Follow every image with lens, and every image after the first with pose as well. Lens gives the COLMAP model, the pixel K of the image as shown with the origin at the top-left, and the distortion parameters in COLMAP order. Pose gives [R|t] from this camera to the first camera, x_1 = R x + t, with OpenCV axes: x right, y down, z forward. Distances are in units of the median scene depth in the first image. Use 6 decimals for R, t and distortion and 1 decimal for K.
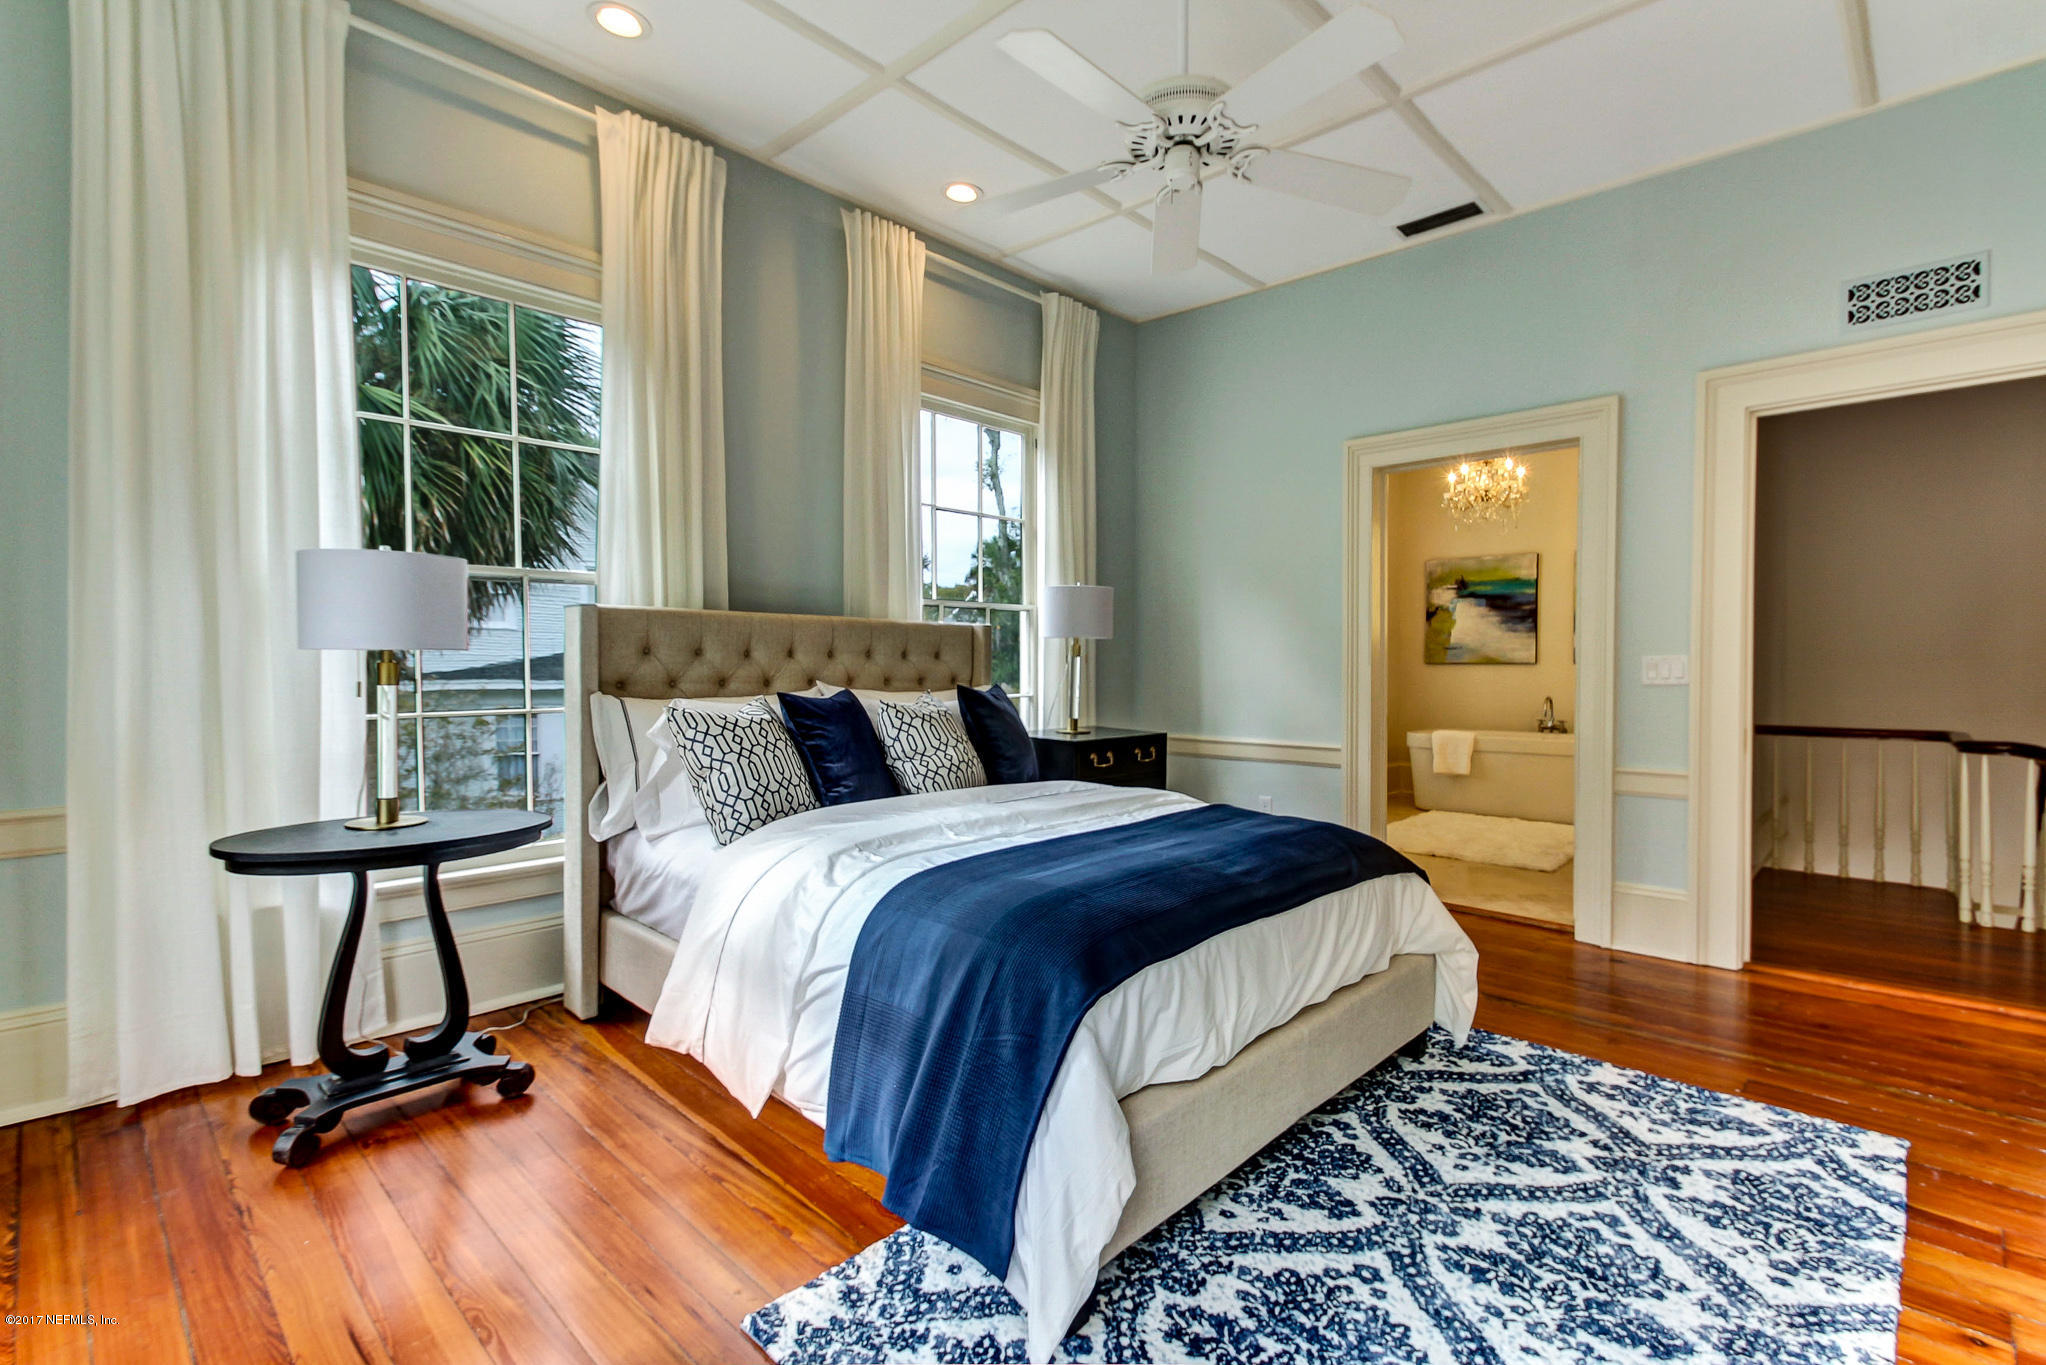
lens RADIAL K [[953.0, 0, 1028.7], [0, 953.0, 666.7], [0, 0, 1]] dist [0.023407, -0.000406]
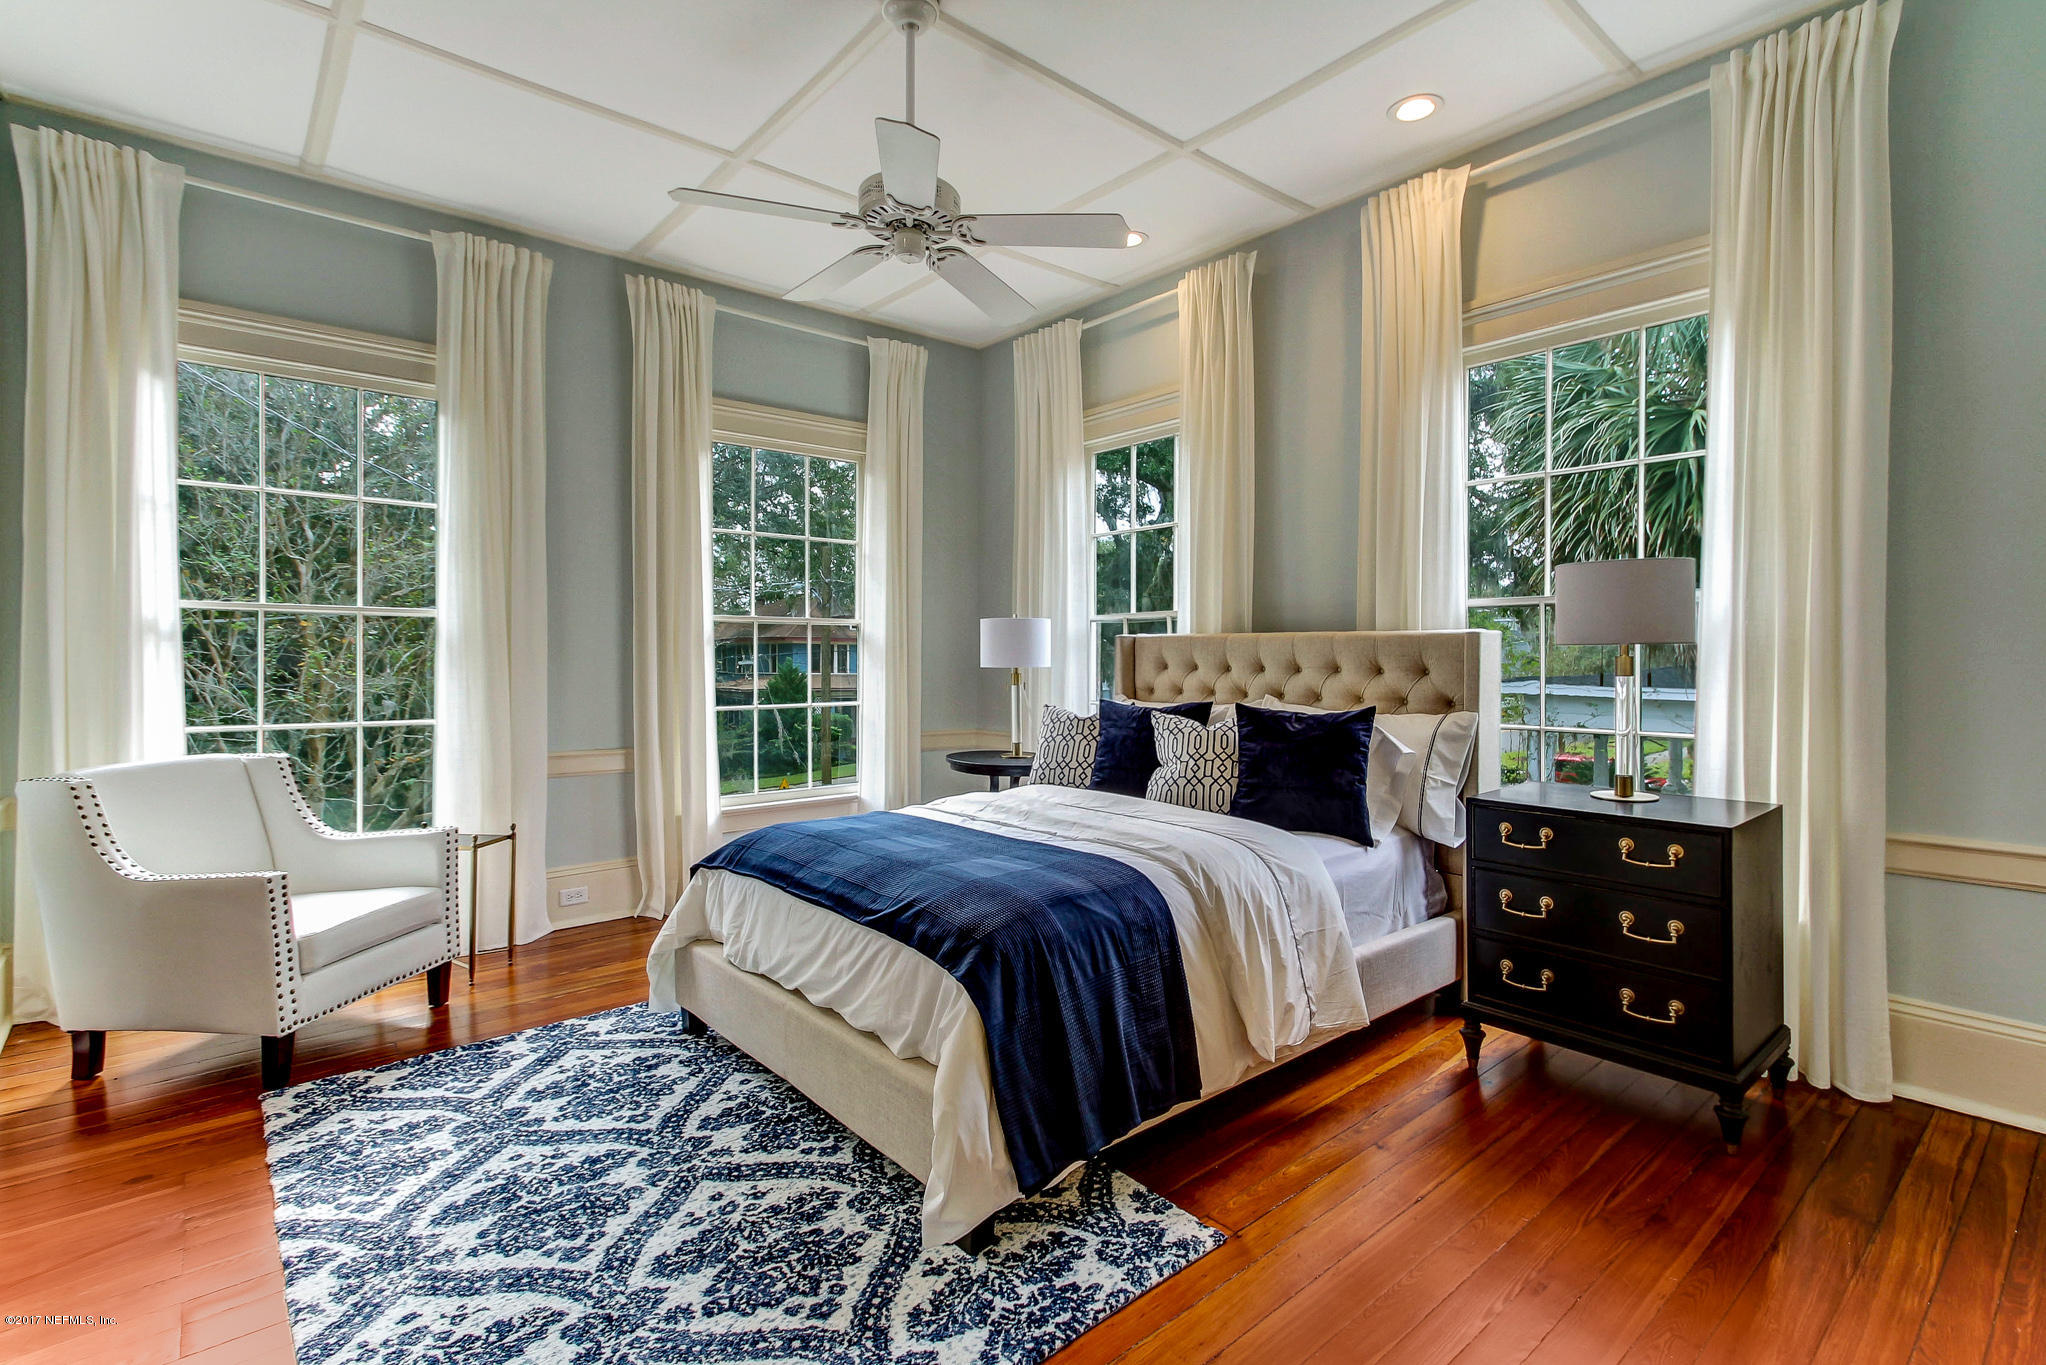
lens RADIAL K [[953.0, 0, 1106.6], [0, 953.0, 665.2], [0, 0, 1]] dist [0.023407, -0.000406]
pose [[-0.058928, 0.011036, -0.998201, 1.491750], [-0.012010, 0.999859, 0.011764, -0.051519], [0.998190, 0.012681, -0.058787, 1.531942]]
